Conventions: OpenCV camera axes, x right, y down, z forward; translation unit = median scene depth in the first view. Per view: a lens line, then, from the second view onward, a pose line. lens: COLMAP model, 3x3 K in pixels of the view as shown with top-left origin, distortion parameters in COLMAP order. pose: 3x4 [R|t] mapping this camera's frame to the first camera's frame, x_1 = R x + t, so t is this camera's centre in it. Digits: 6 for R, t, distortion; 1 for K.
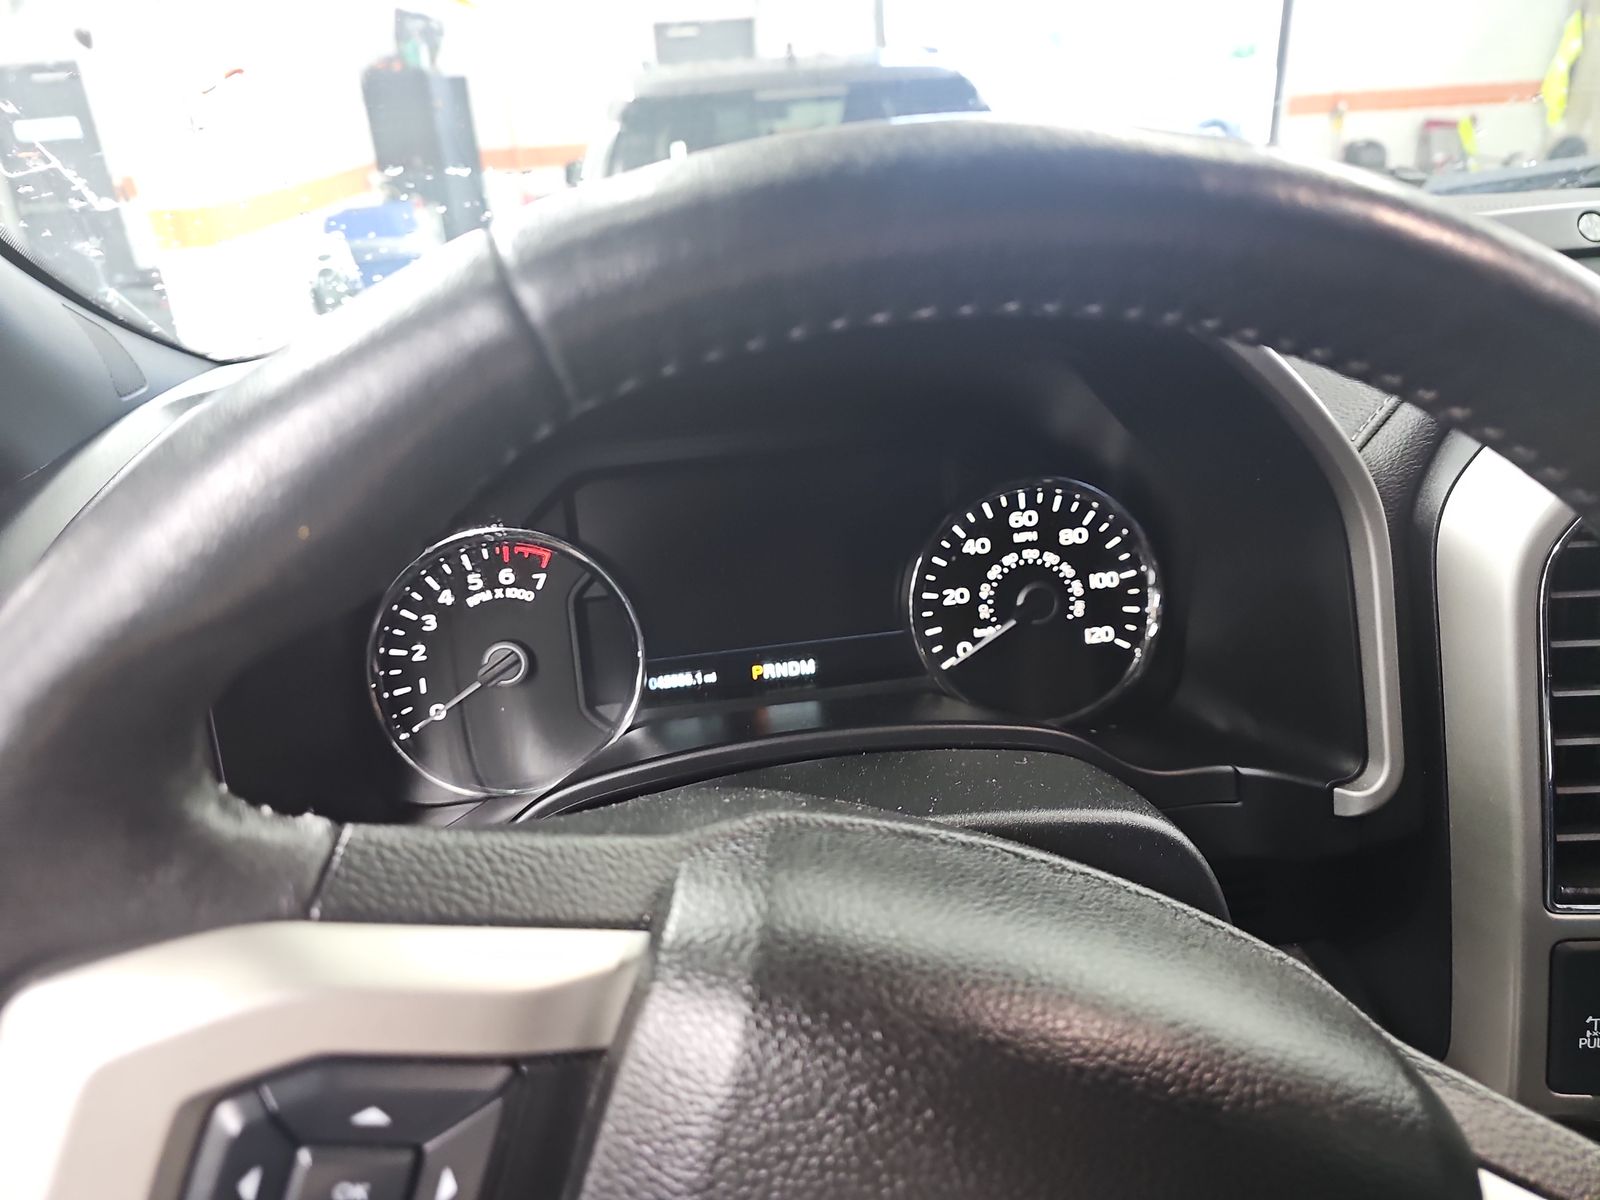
lens RADIAL K [[1089.8, 0, 800.1], [0, 1089.8, 609.0], [0, 0, 1]] dist [0.044197, -0.047465]
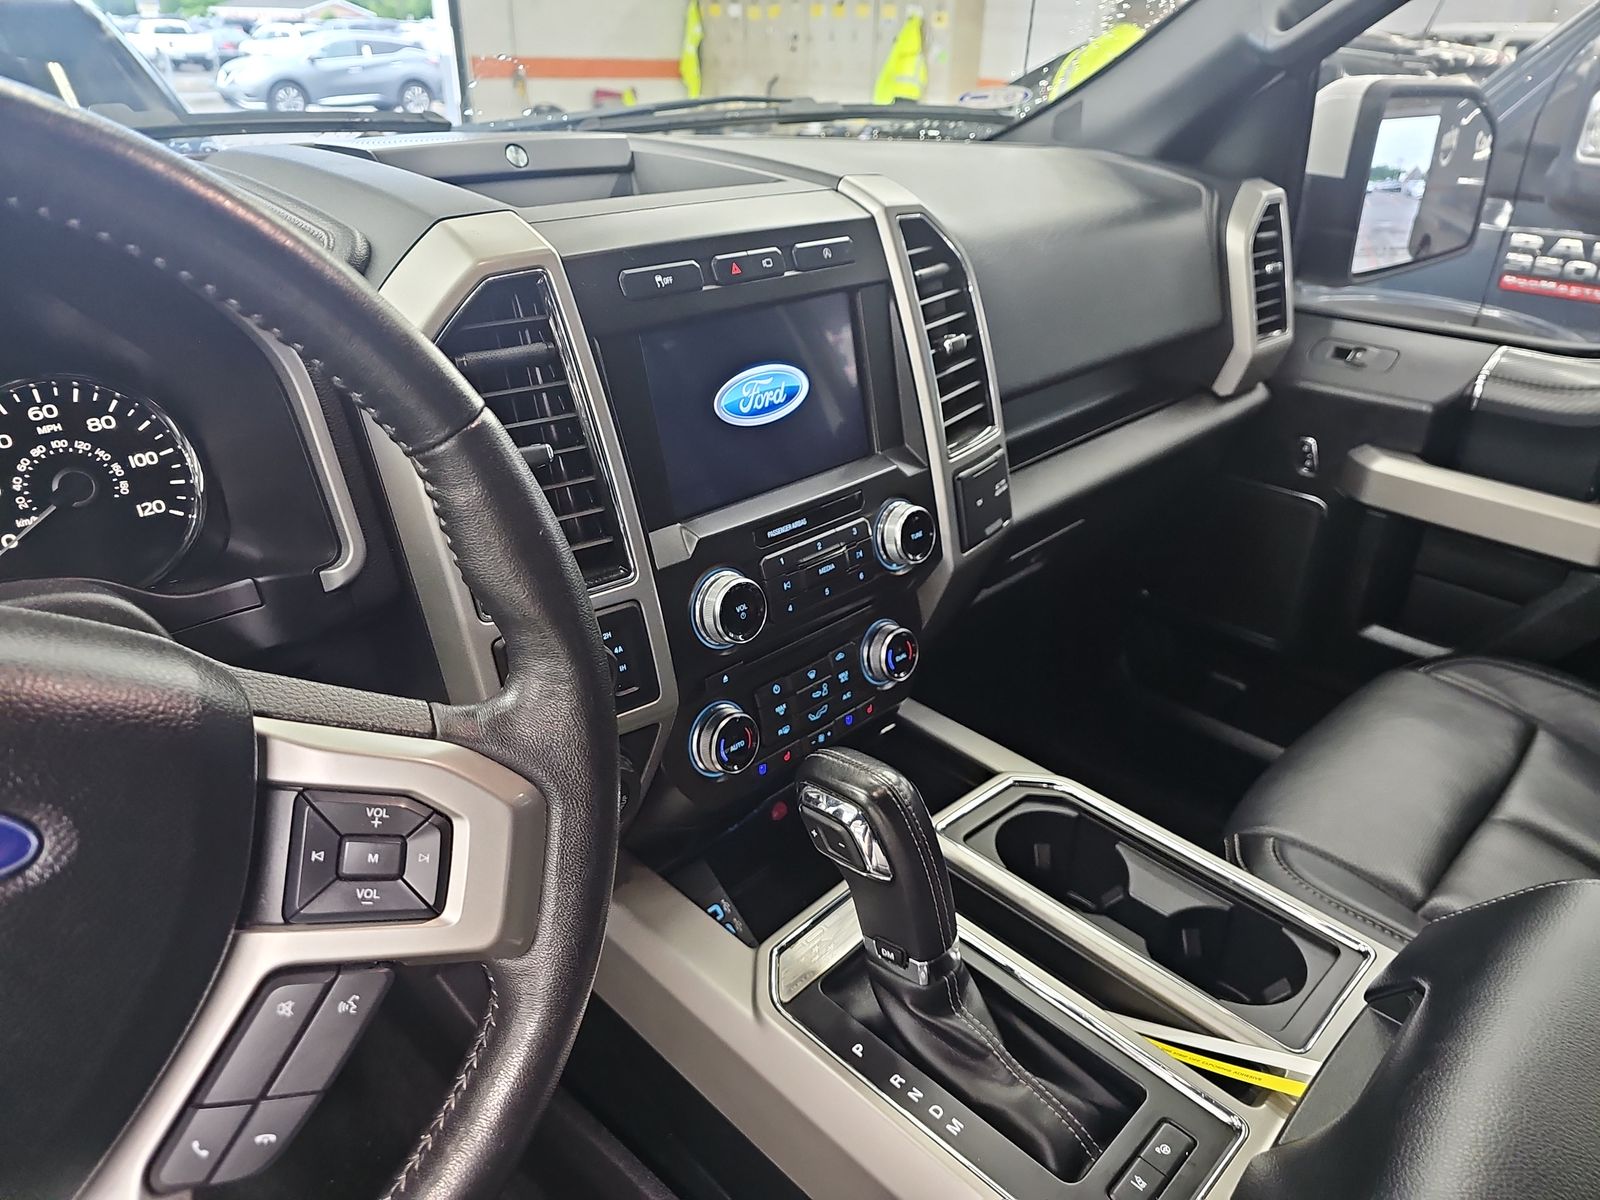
lens RADIAL K [[1089.8, 0, 792.4], [0, 1089.8, 608.7], [0, 0, 1]] dist [0.044197, -0.047465]
pose [[0.806007, -0.208873, 0.553827, 0.158139], [0.191461, 0.977368, 0.089969, 0.151308], [-0.560085, 0.033520, 0.827757, -0.311693]]
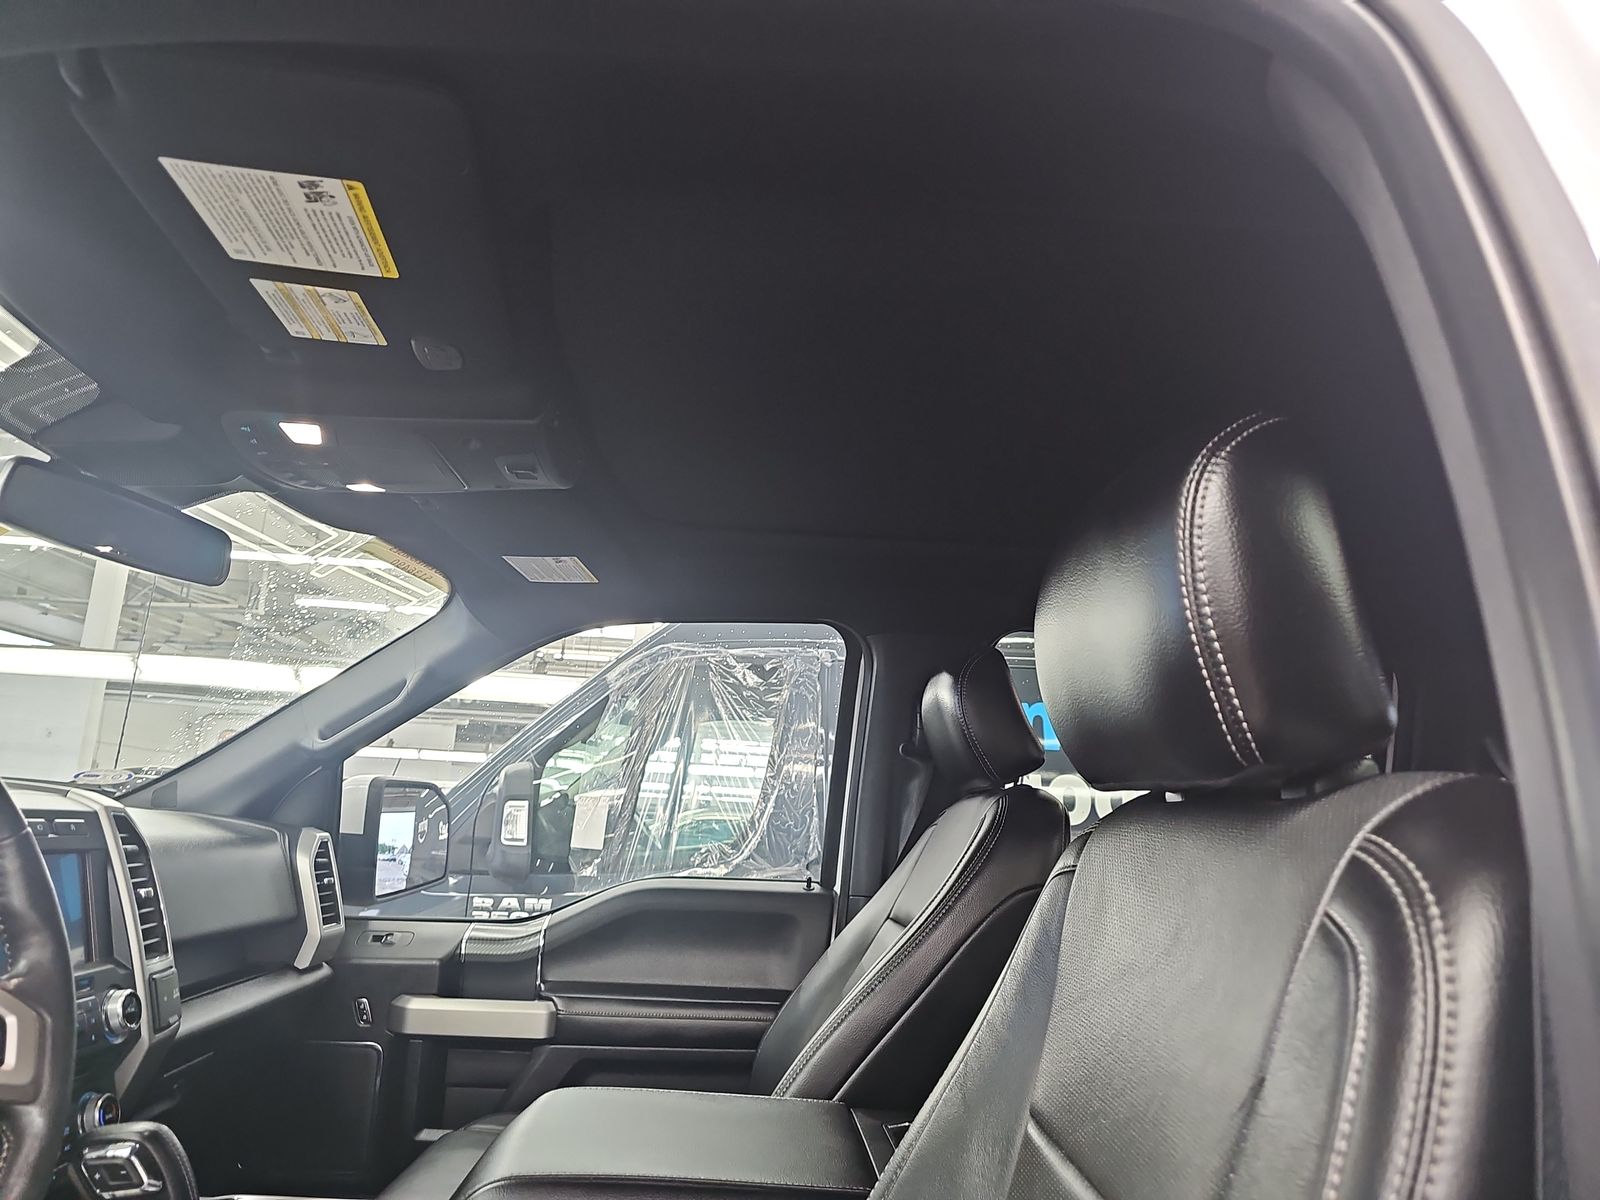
lens RADIAL K [[1089.8, 0, 789.0], [0, 1089.8, 583.3], [0, 0, 1]] dist [0.044197, -0.047465]
pose [[0.120561, 0.271237, 0.954932, -0.965377], [0.374628, 0.878389, -0.296793, 0.588281], [-0.919303, 0.393526, 0.004287, -0.704494]]
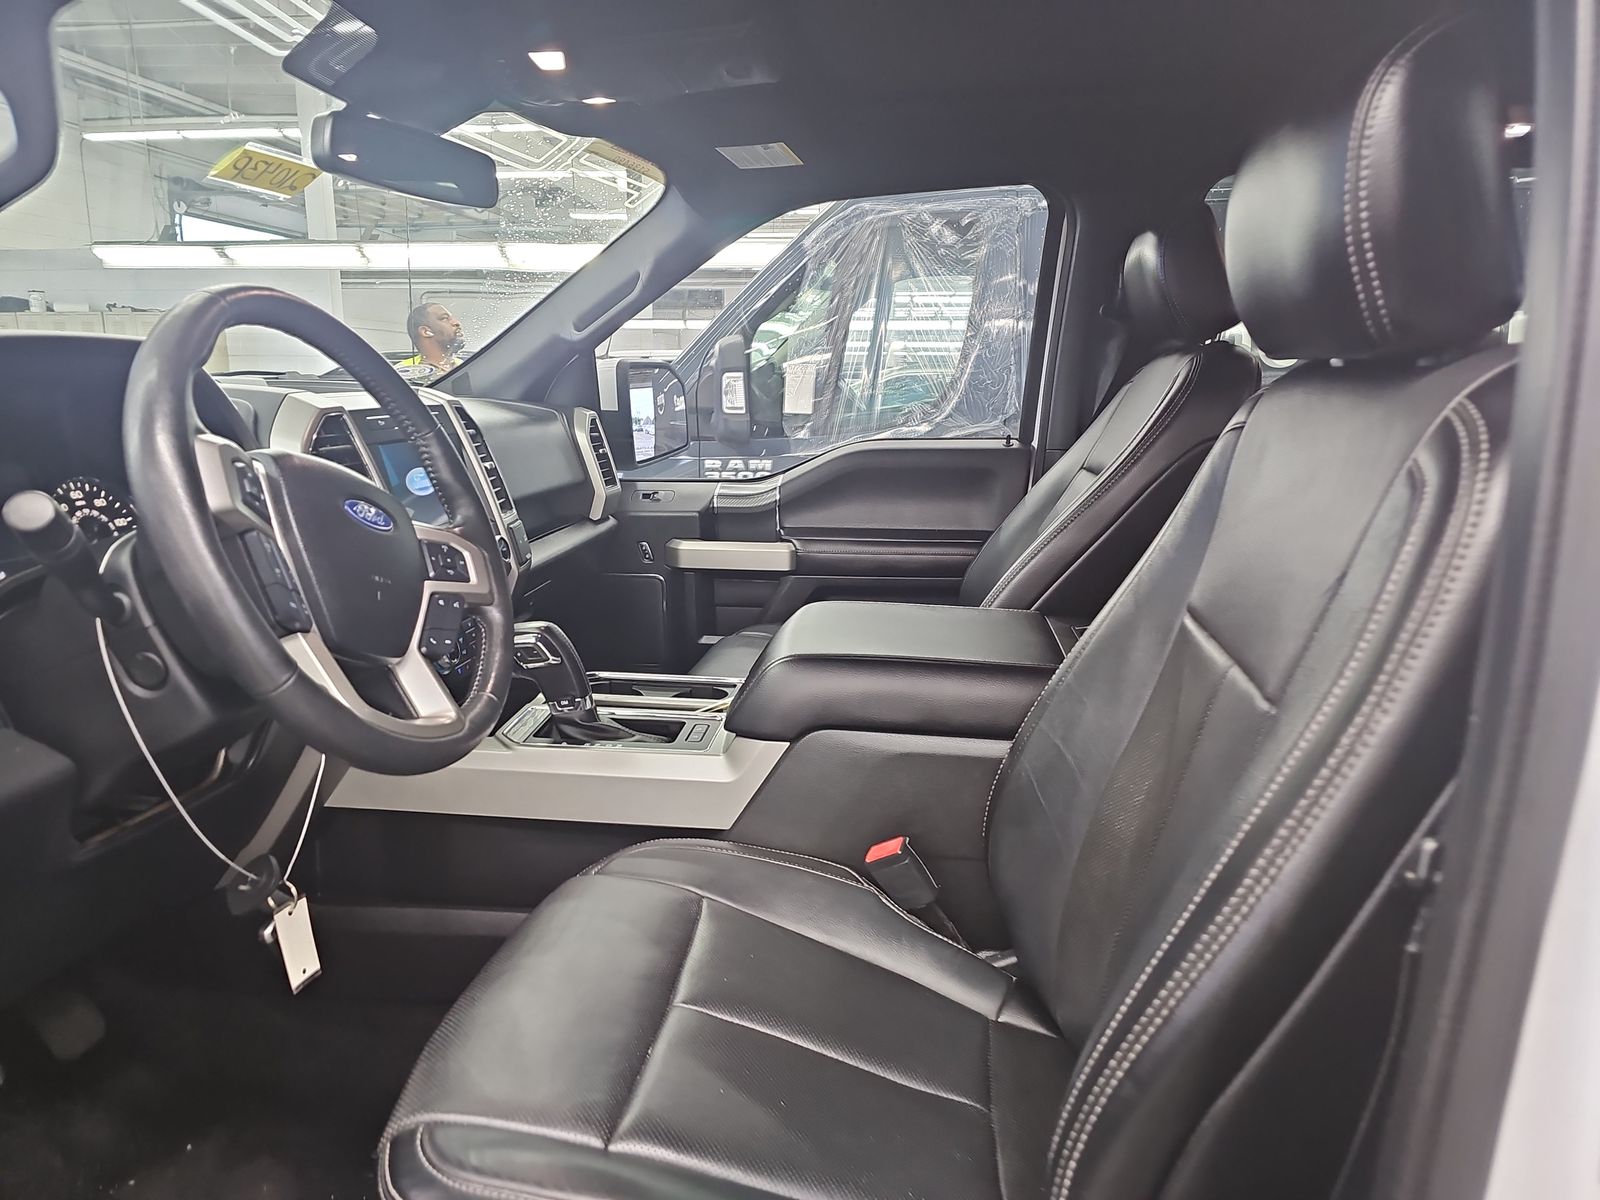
lens RADIAL K [[1089.8, 0, 793.6], [0, 1089.8, 612.9], [0, 0, 1]] dist [0.044197, -0.047465]
pose [[0.287365, -0.148975, 0.946165, -1.366107], [0.390567, 0.920200, 0.026265, 0.579931], [-0.874574, 0.361993, 0.322618, -0.730868]]
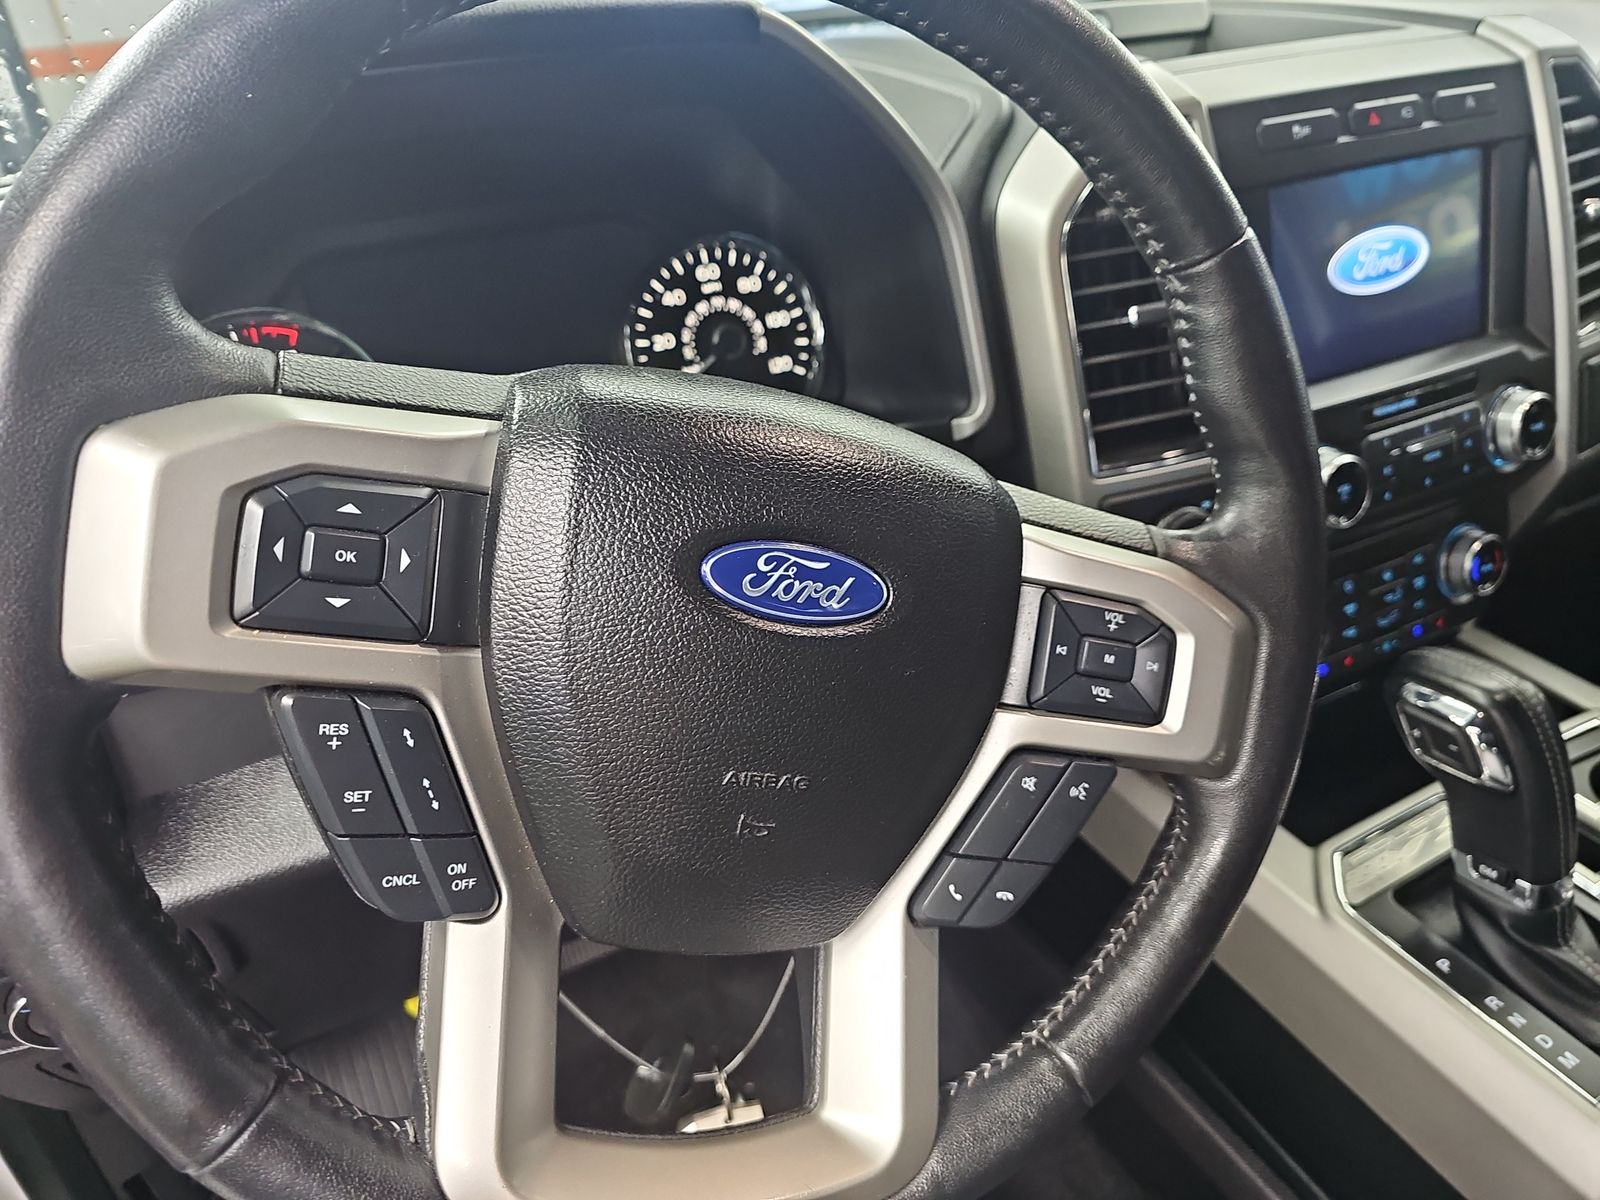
lens RADIAL K [[1089.8, 0, 812.2], [0, 1089.8, 612.4], [0, 0, 1]] dist [0.044197, -0.047465]
pose [[0.951044, -0.159772, 0.264554, -0.069096], [0.137349, 0.985328, 0.101314, 0.183841], [-0.276859, -0.060018, 0.959034, -0.229246]]
